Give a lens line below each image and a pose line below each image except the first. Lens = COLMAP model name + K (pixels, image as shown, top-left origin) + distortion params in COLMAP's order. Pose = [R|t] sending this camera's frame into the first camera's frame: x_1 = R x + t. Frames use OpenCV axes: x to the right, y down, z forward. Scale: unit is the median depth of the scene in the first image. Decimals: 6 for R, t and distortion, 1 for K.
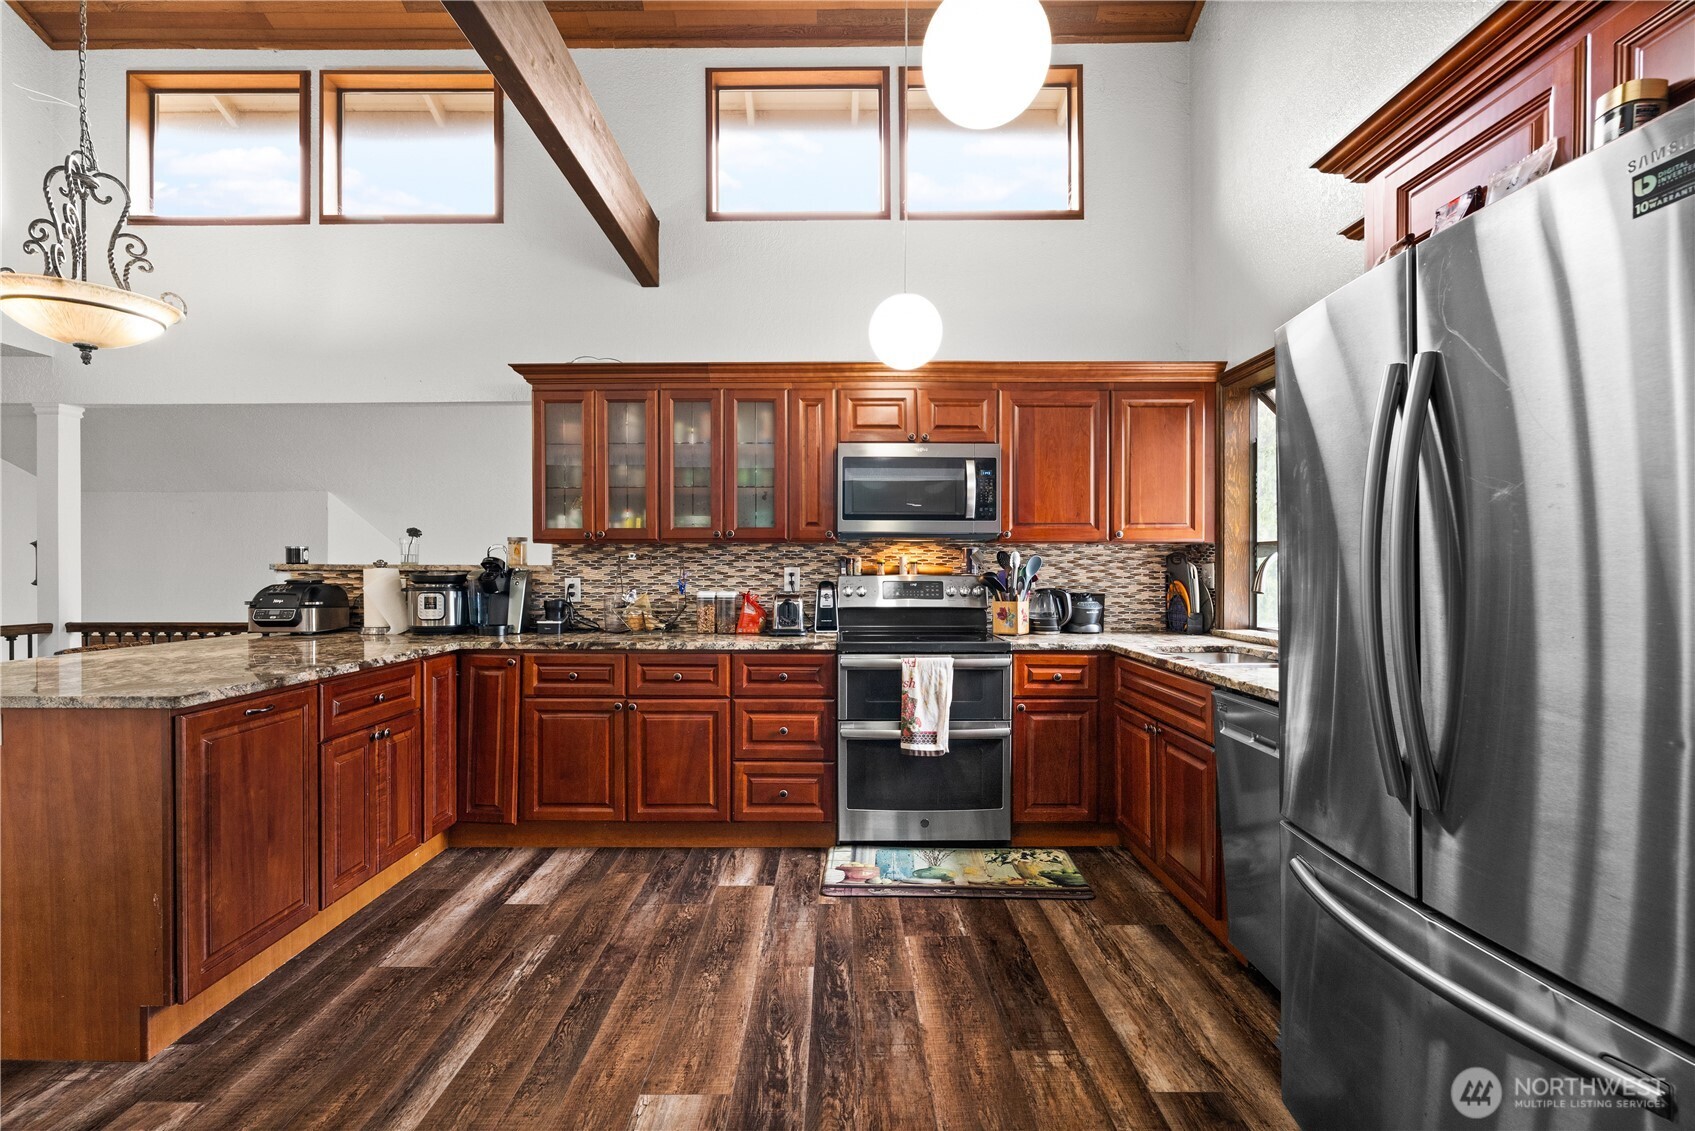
lens RADIAL K [[791.7, 0, 834.1], [0, 791.7, 569.4], [0, 0, 1]] dist [-0.003816, -0.000323]
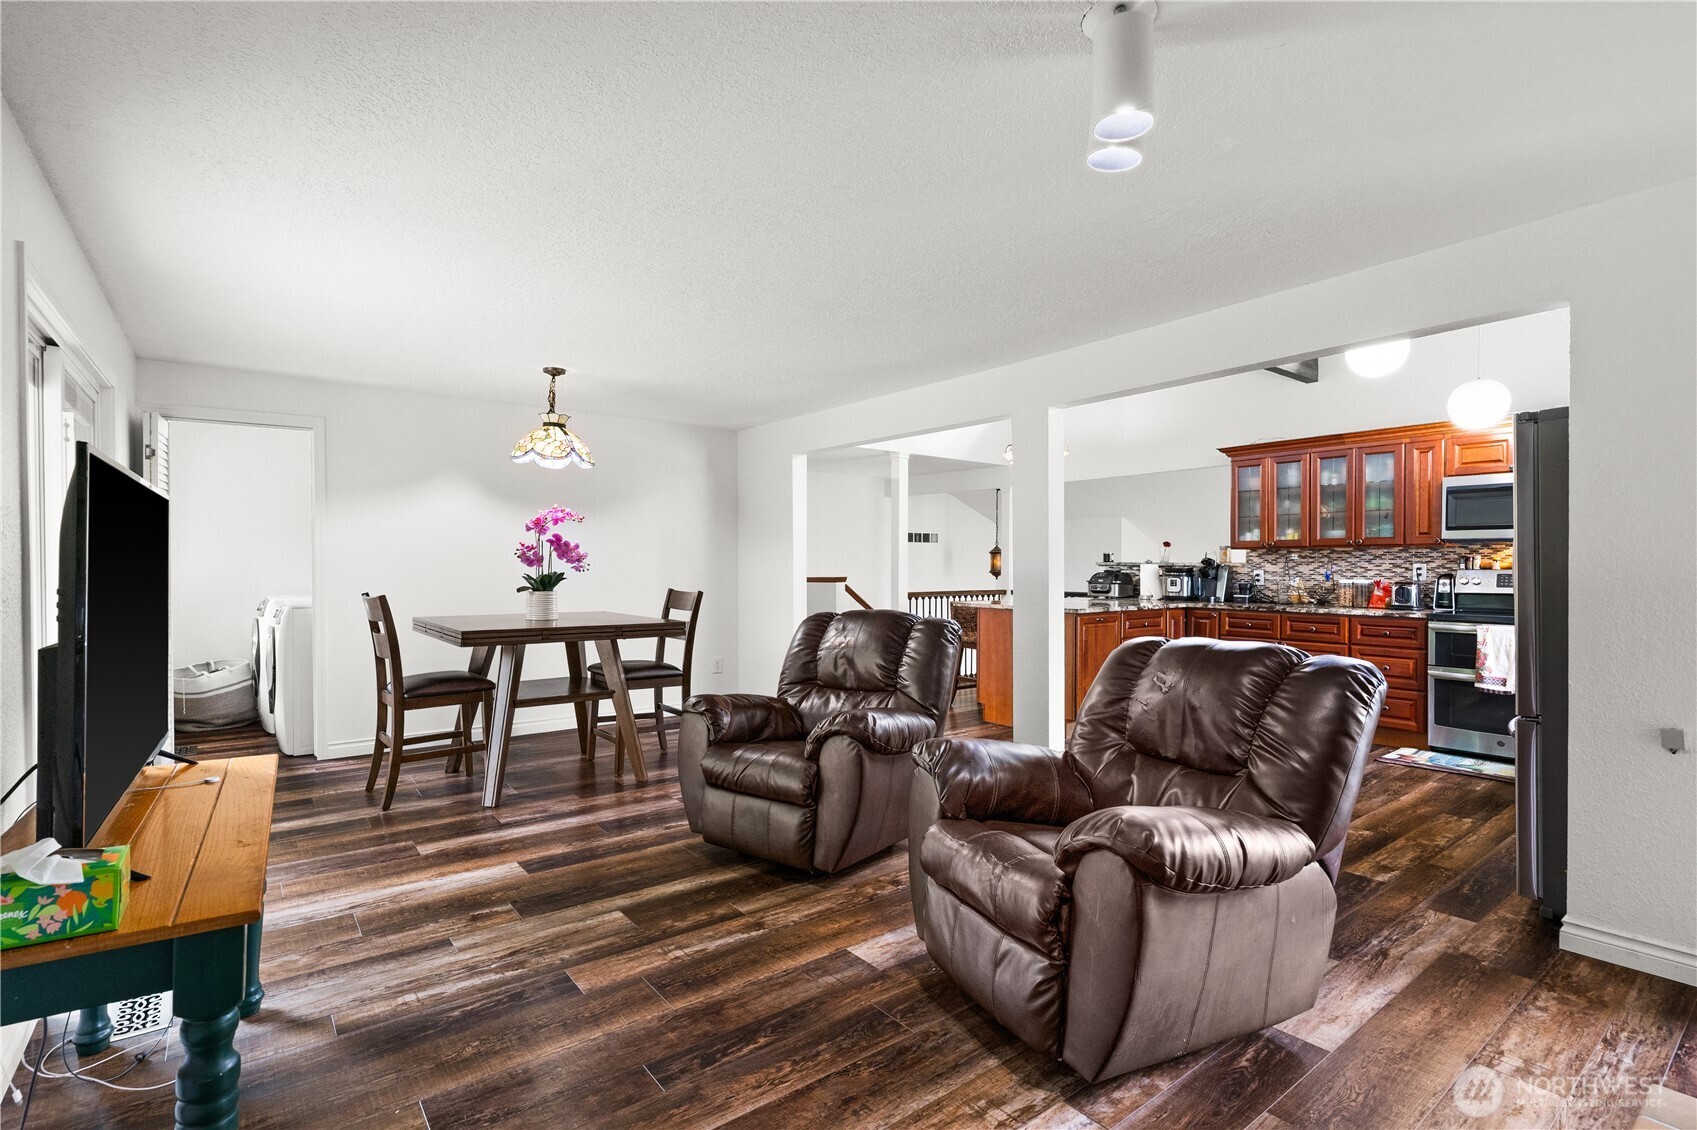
lens RADIAL K [[792.7, 0, 835.0], [0, 792.7, 568.9], [0, 0, 1]] dist [-0.003816, -0.000323]
pose [[0.613051, 0.004719, -0.790029, 0.447020], [-0.001783, 0.999988, 0.004590, 0.002259], [0.790041, -0.001405, 0.613052, -0.726543]]
